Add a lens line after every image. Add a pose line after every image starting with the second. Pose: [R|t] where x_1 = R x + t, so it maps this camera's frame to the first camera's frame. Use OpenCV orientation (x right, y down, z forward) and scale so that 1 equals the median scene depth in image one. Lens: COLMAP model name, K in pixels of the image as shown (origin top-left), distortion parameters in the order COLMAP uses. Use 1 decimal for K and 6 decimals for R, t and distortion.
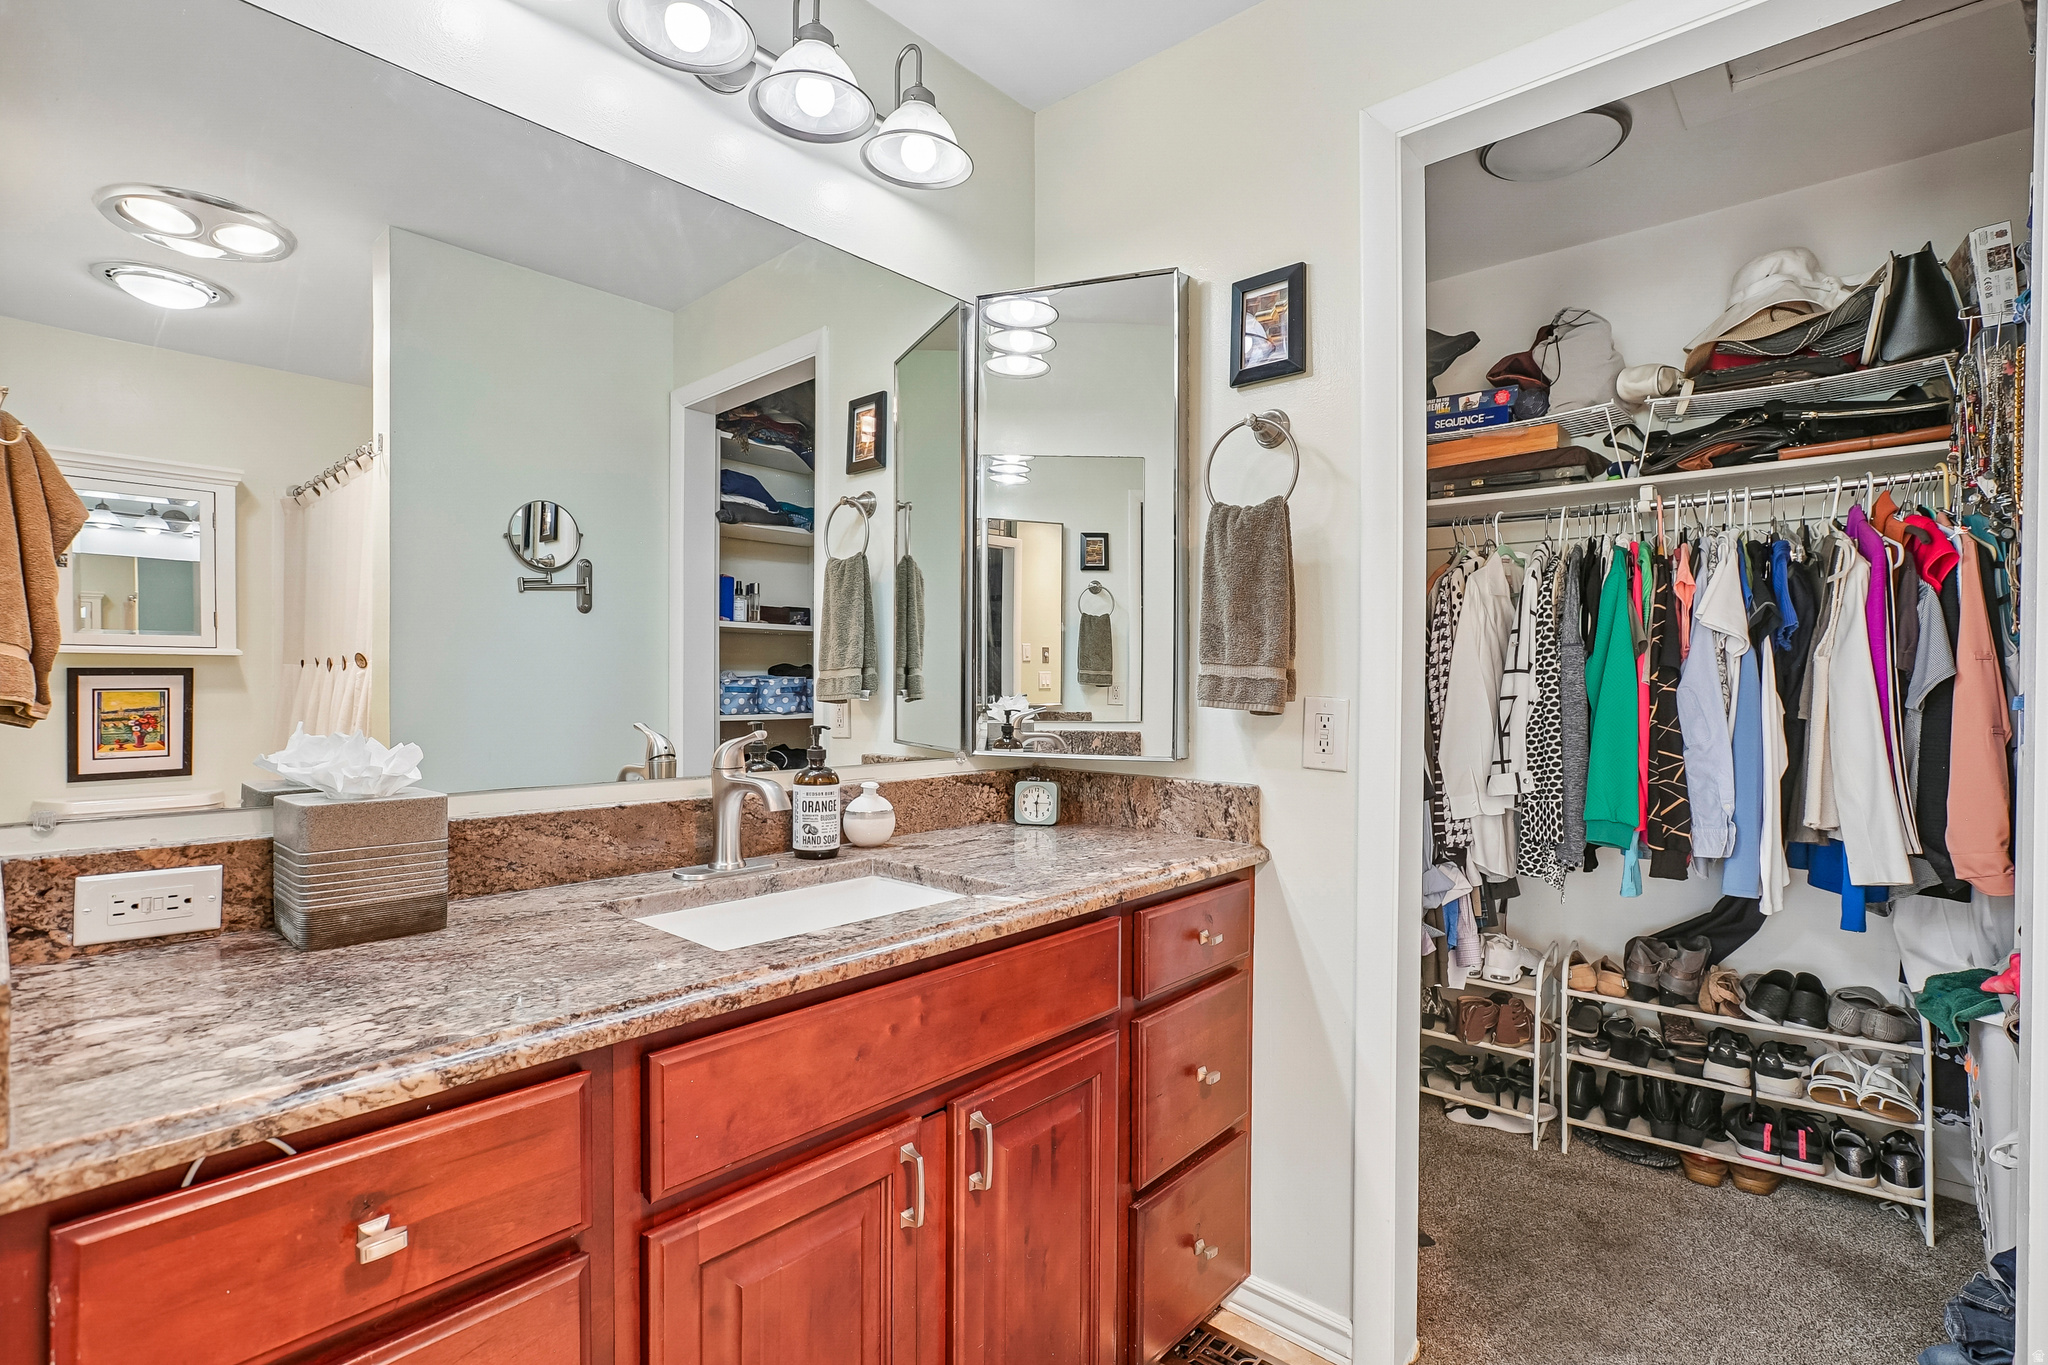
lens RADIAL K [[954.8, 0, 1029.5], [0, 954.8, 689.5], [0, 0, 1]] dist [-0.046755, 0.024750]
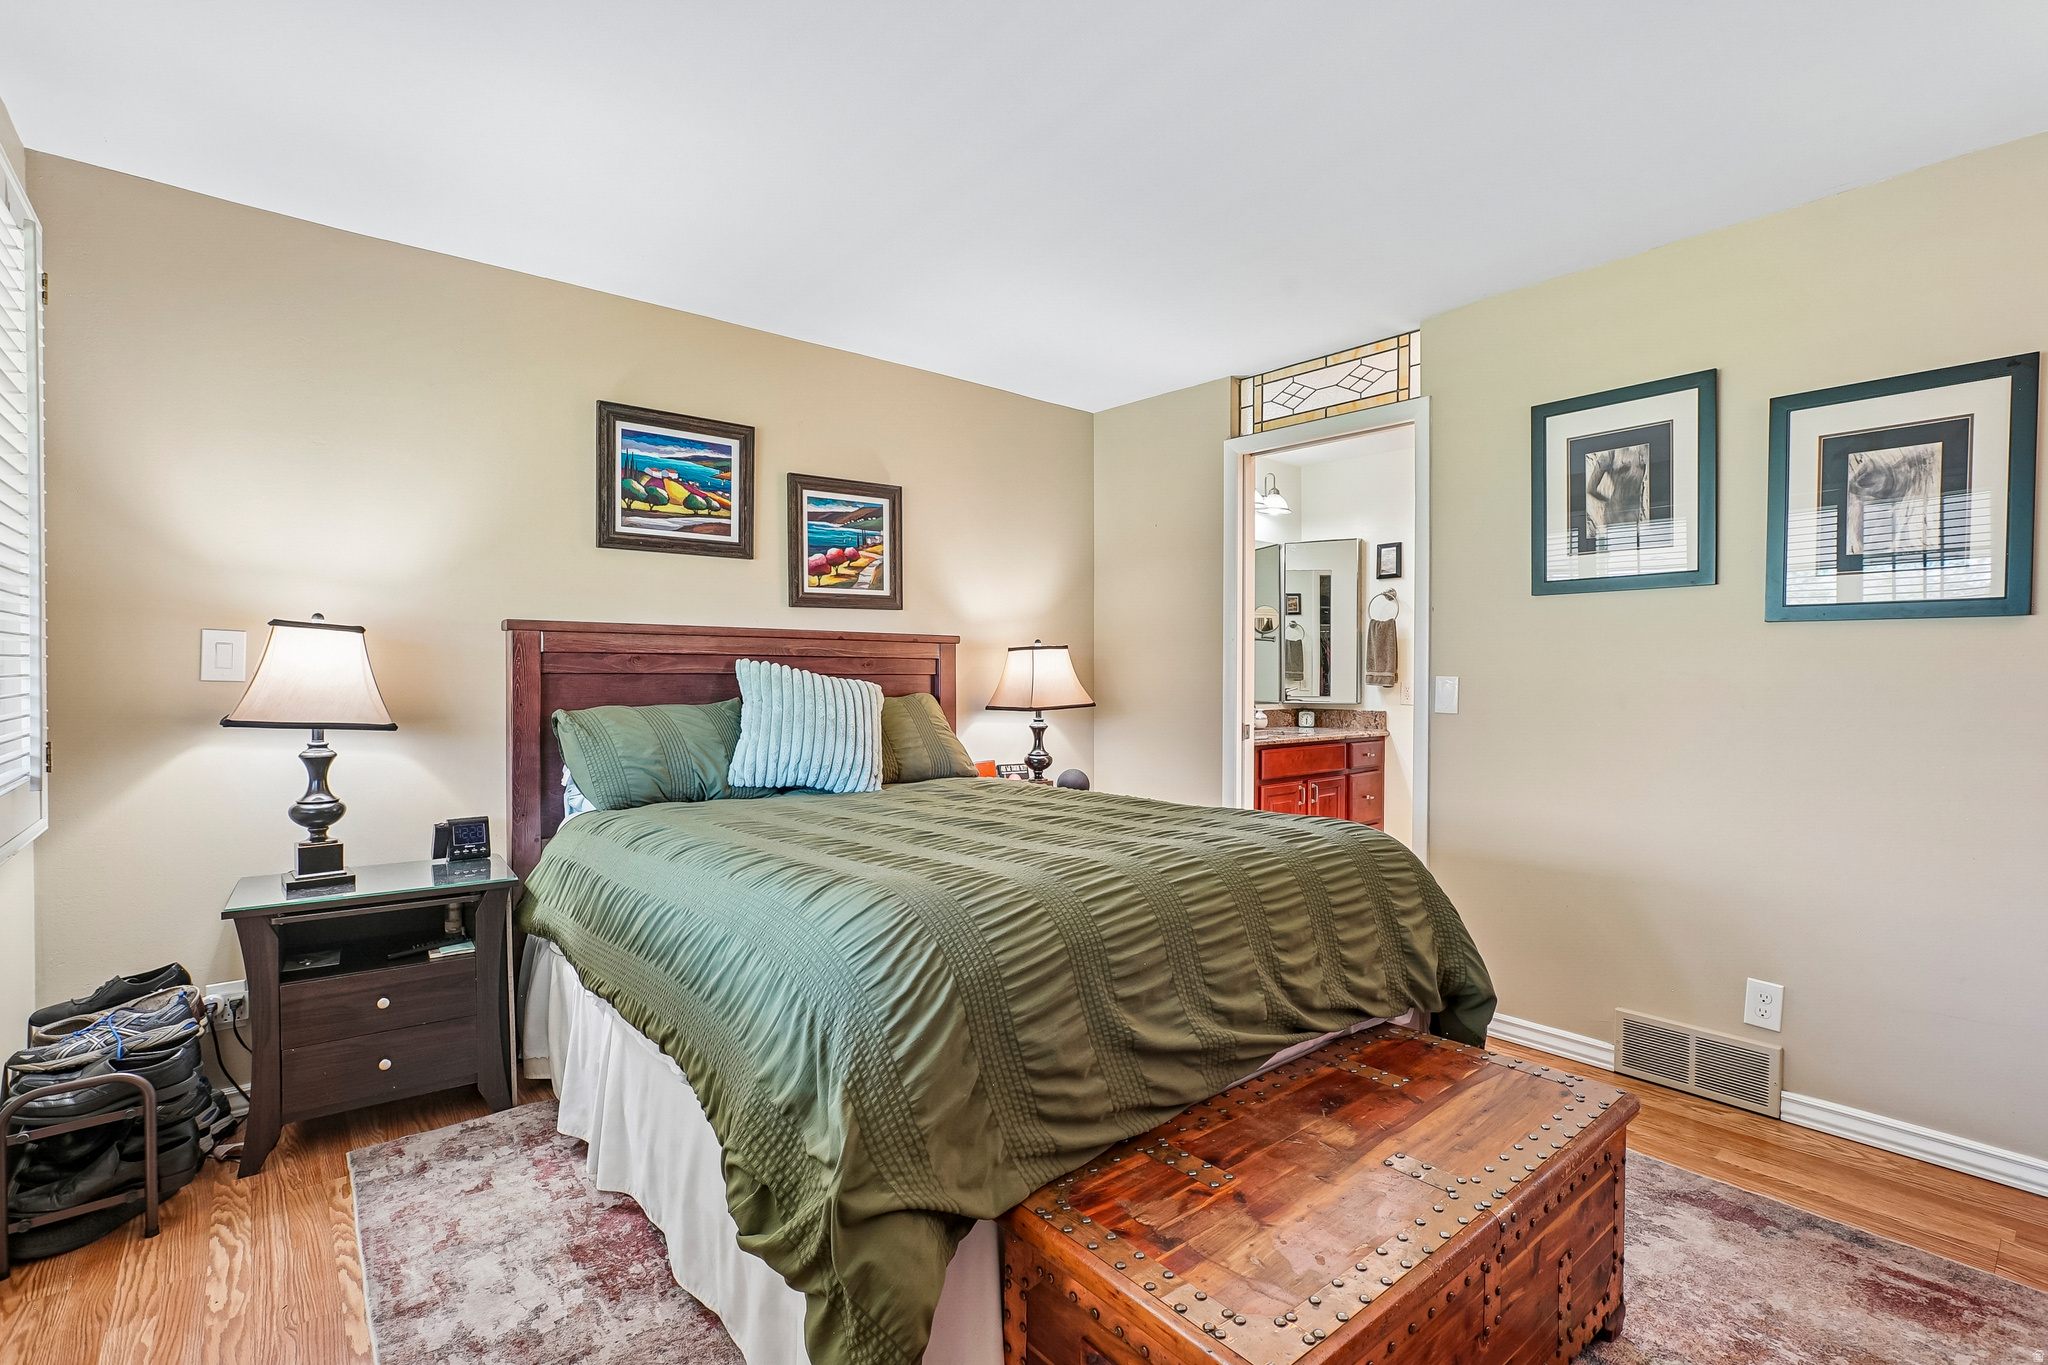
lens RADIAL K [[938.0, 0, 1039.3], [0, 938.0, 690.6], [0, 0, 1]] dist [-0.039809, 0.022755]
pose [[0.991964, -0.001622, -0.126509, -0.488582], [0.002177, 0.999989, 0.004247, 0.020298], [0.126501, -0.004488, 0.991956, -2.132040]]
